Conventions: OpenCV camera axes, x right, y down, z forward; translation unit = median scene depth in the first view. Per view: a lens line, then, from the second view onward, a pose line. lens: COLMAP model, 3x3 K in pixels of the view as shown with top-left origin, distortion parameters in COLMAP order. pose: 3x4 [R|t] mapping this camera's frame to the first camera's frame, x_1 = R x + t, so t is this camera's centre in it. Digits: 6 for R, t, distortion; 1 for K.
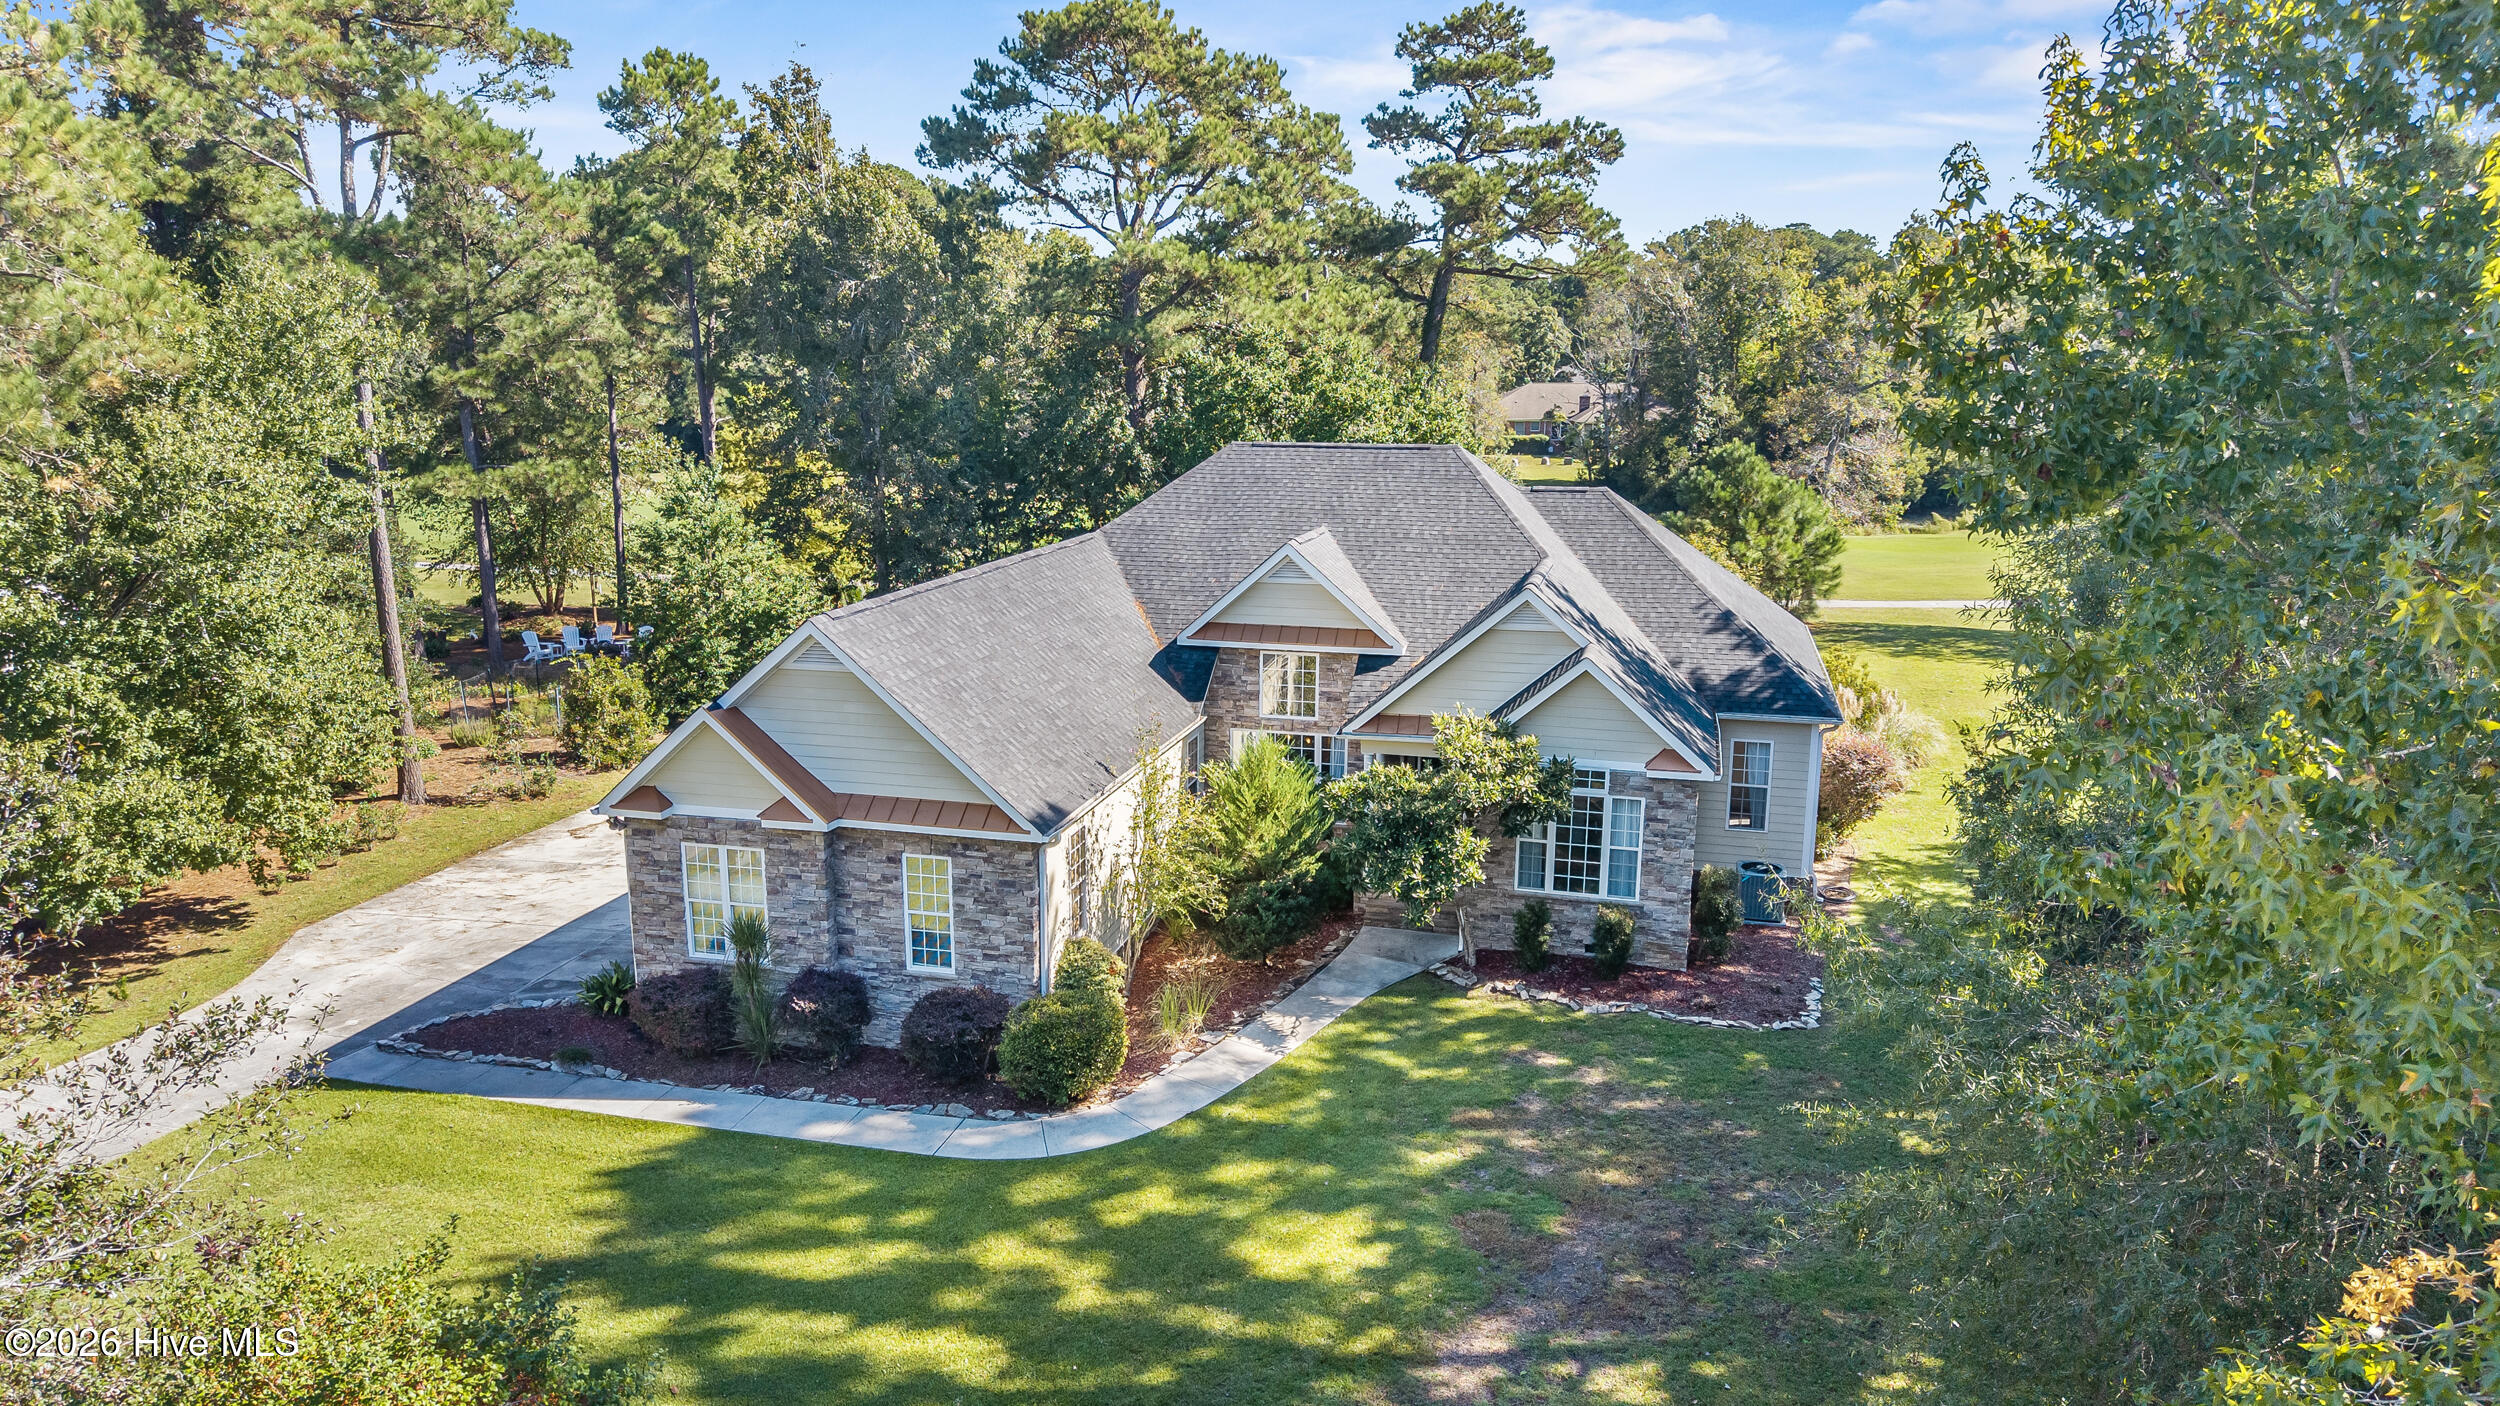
lens RADIAL K [[1618.4, 0, 1250.8], [0, 1618.4, 697.5], [0, 0, 1]] dist [0.030798, -0.026324]
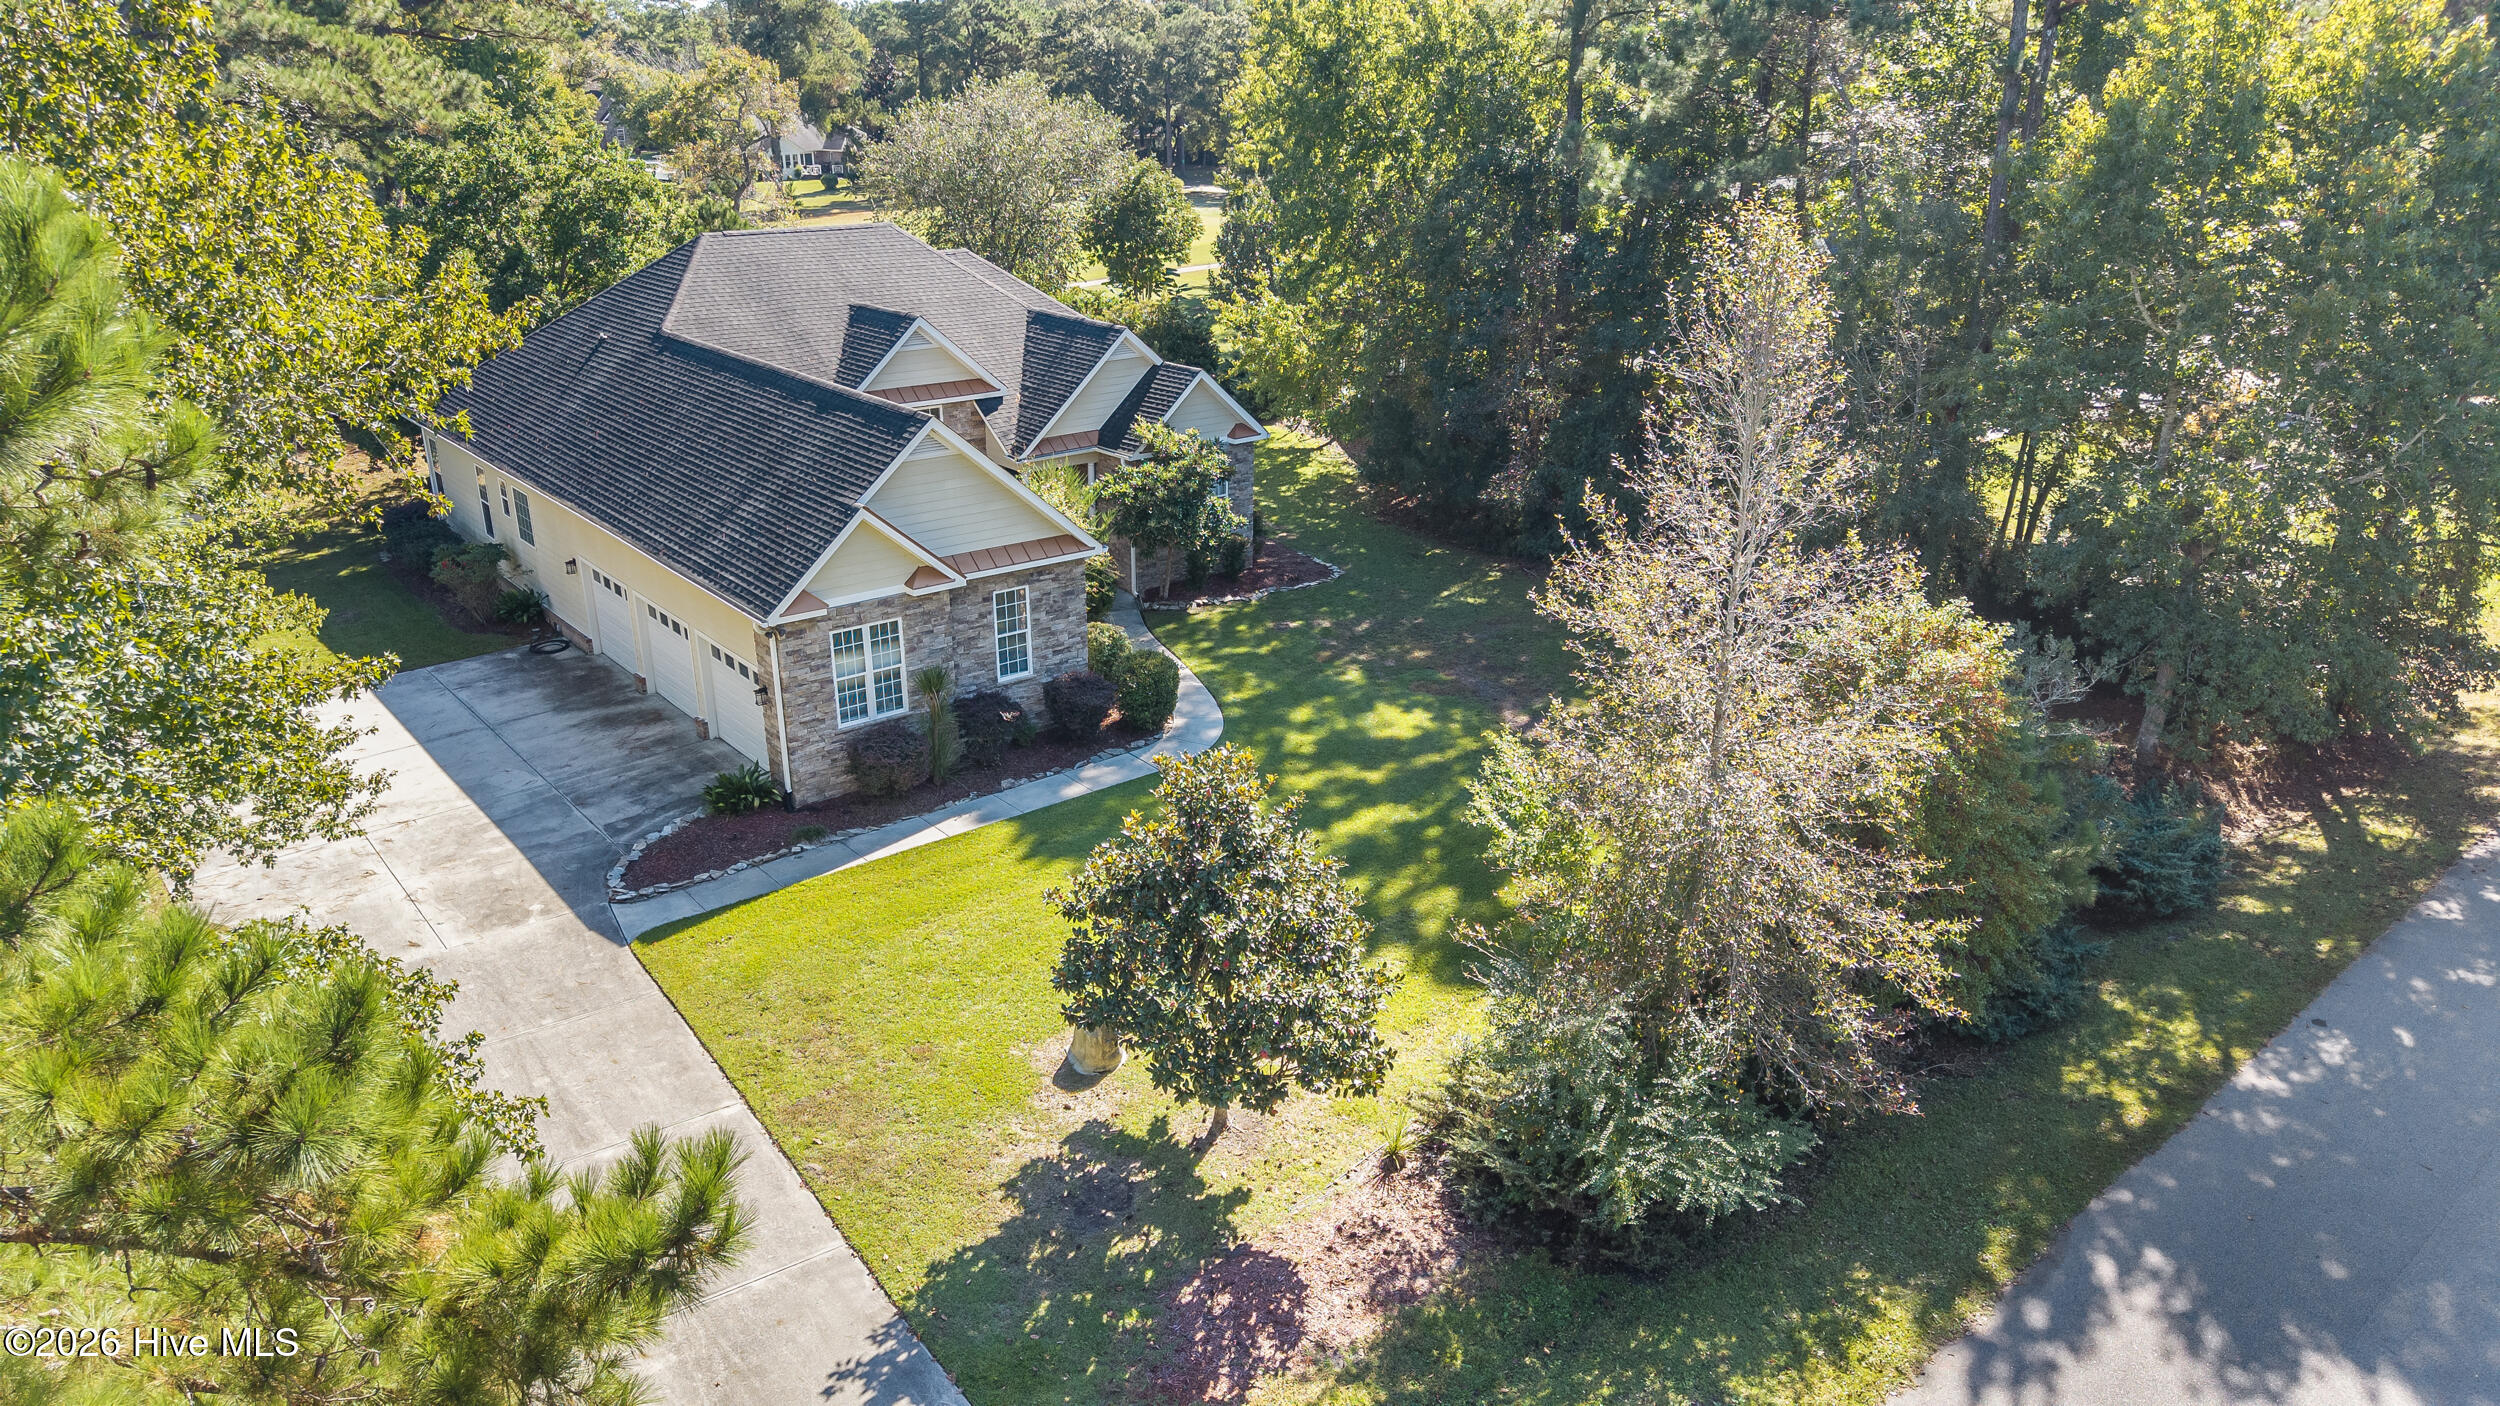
lens RADIAL K [[1618.4, 0, 1242.6], [0, 1618.4, 698.9], [0, 0, 1]] dist [0.030798, -0.026324]
pose [[0.600027, -0.288135, 0.746288, -1.030530], [0.159709, 0.957249, 0.241177, -0.094197], [-0.783875, -0.025524, 0.620393, 0.058509]]
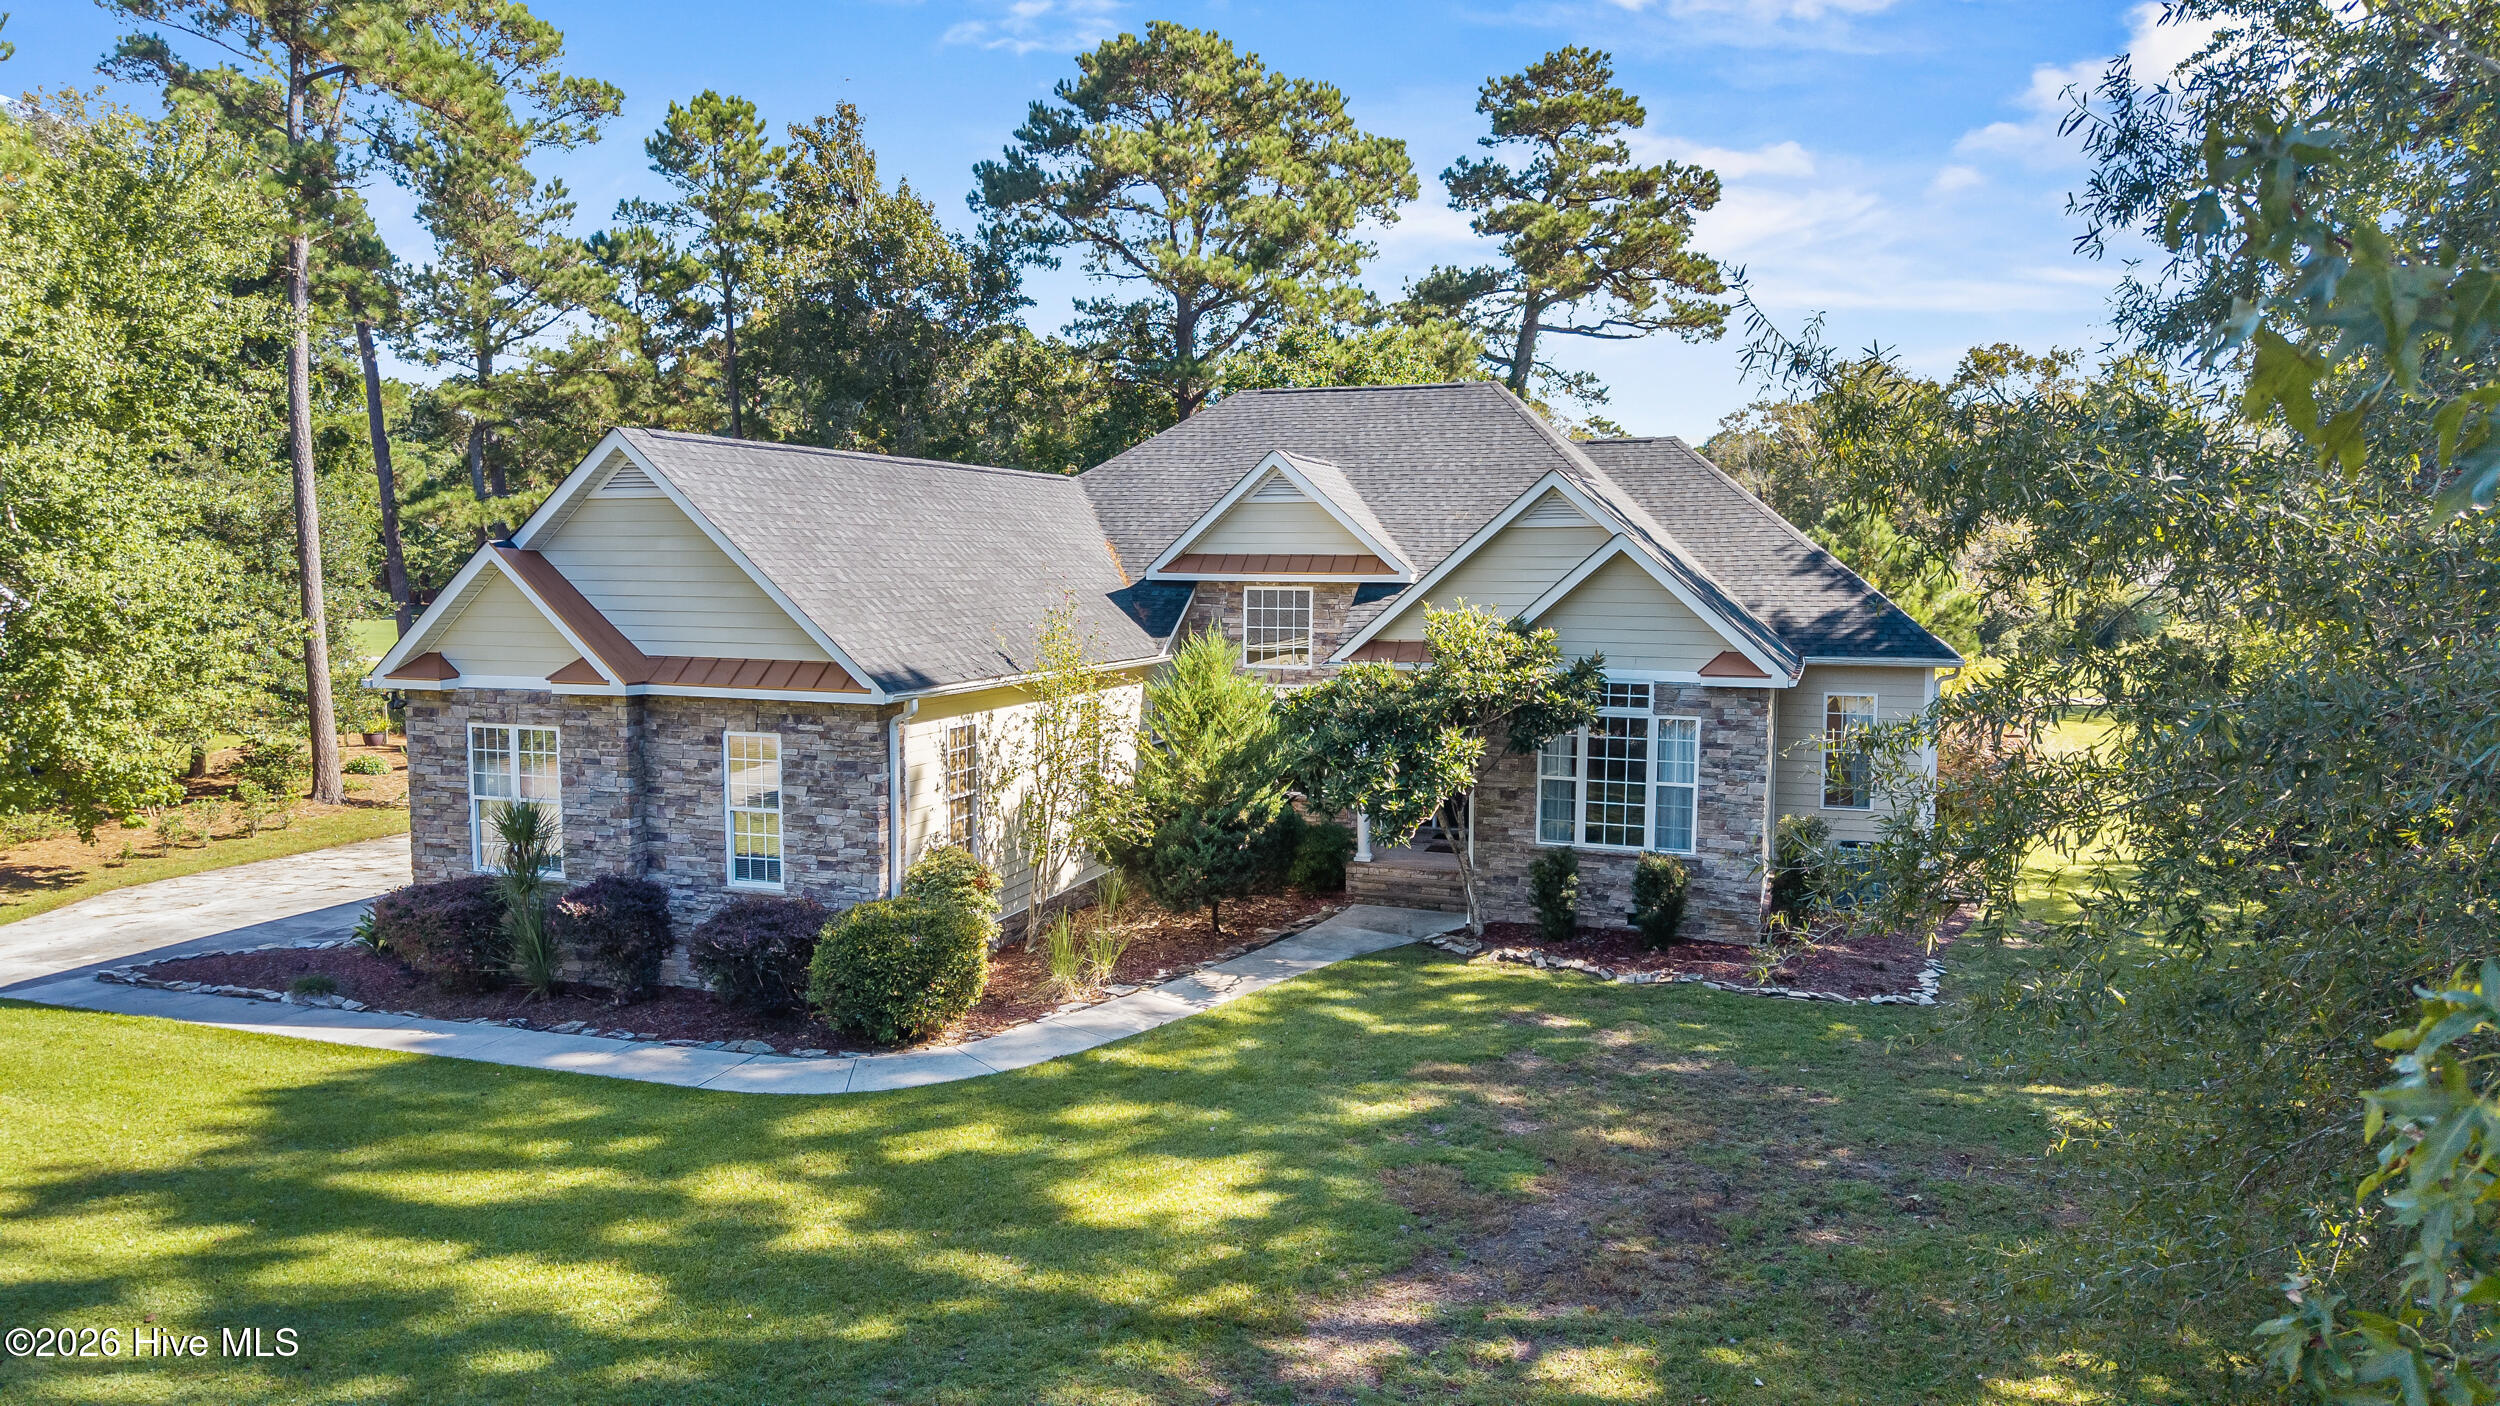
lens RADIAL K [[1618.4, 0, 1250.3], [0, 1618.4, 708.2], [0, 0, 1]] dist [0.030798, -0.026324]
pose [[0.996605, 0.006666, -0.082067, 0.100664], [-0.015763, 0.993729, -0.110702, 0.162875], [0.080814, 0.111619, 0.990460, 0.228898]]
